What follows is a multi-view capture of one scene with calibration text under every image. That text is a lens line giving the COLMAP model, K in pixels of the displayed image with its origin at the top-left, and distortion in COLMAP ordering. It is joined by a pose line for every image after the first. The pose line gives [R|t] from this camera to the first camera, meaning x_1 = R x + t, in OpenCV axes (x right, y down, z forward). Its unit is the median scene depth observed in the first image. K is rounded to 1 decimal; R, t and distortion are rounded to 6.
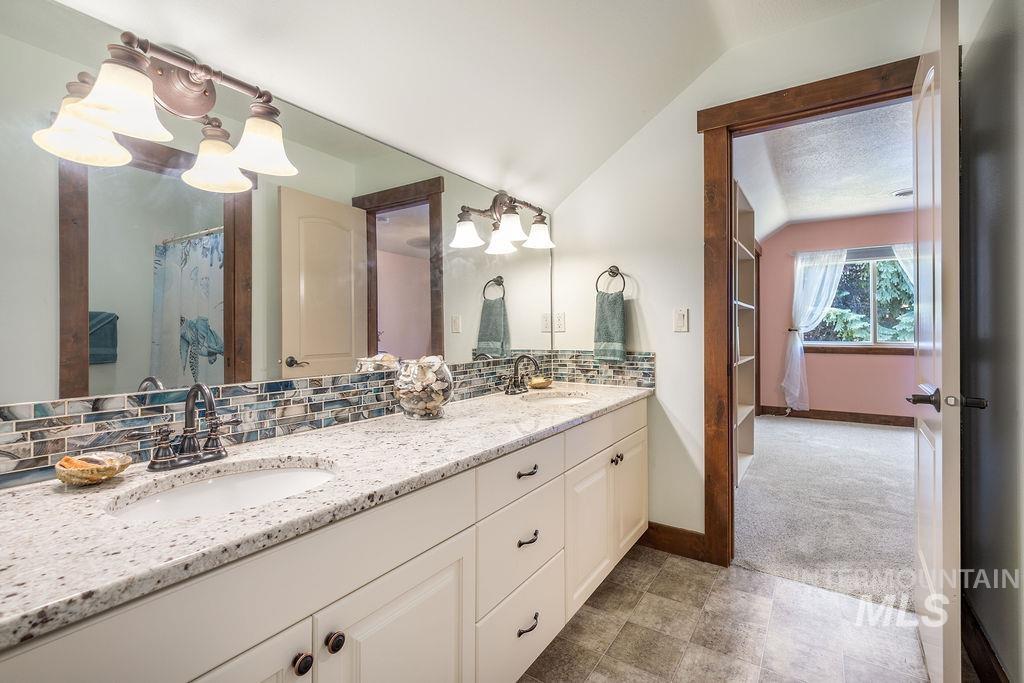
lens RADIAL K [[448.6, 0, 518.0], [0, 448.6, 335.2], [0, 0, 1]] dist [-0.000538, -0.002375]
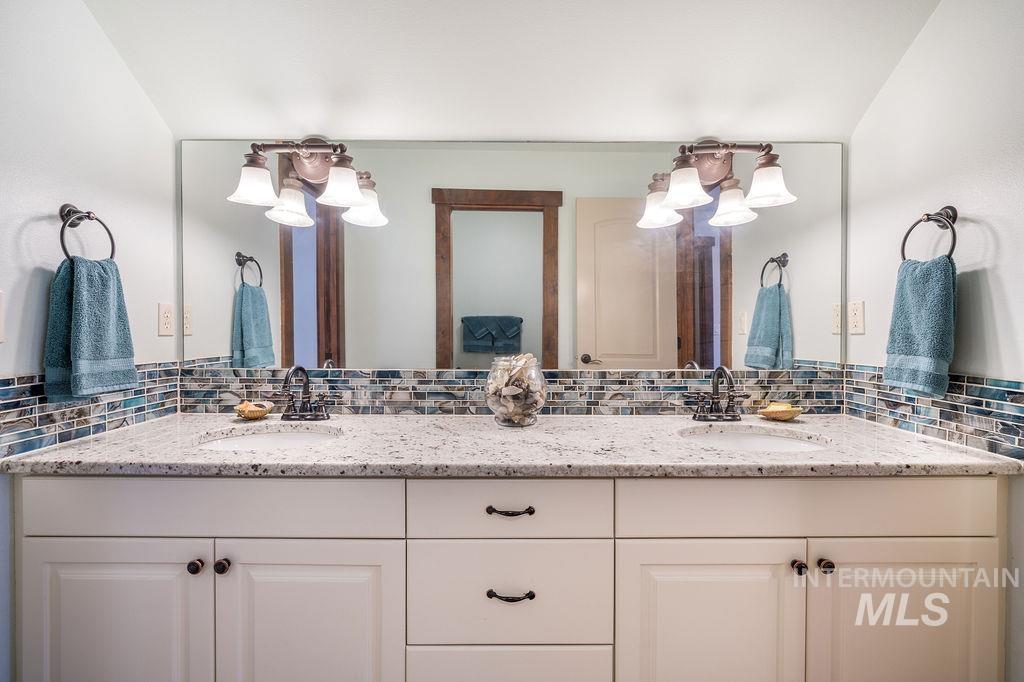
lens RADIAL K [[448.6, 0, 508.0], [0, 448.6, 343.5], [0, 0, 1]] dist [-0.000538, -0.002375]
pose [[0.565345, 0.031113, -0.824268, 0.434724], [-0.014280, 0.999508, 0.027934, -0.007052], [0.824731, -0.004022, 0.565511, 0.365582]]
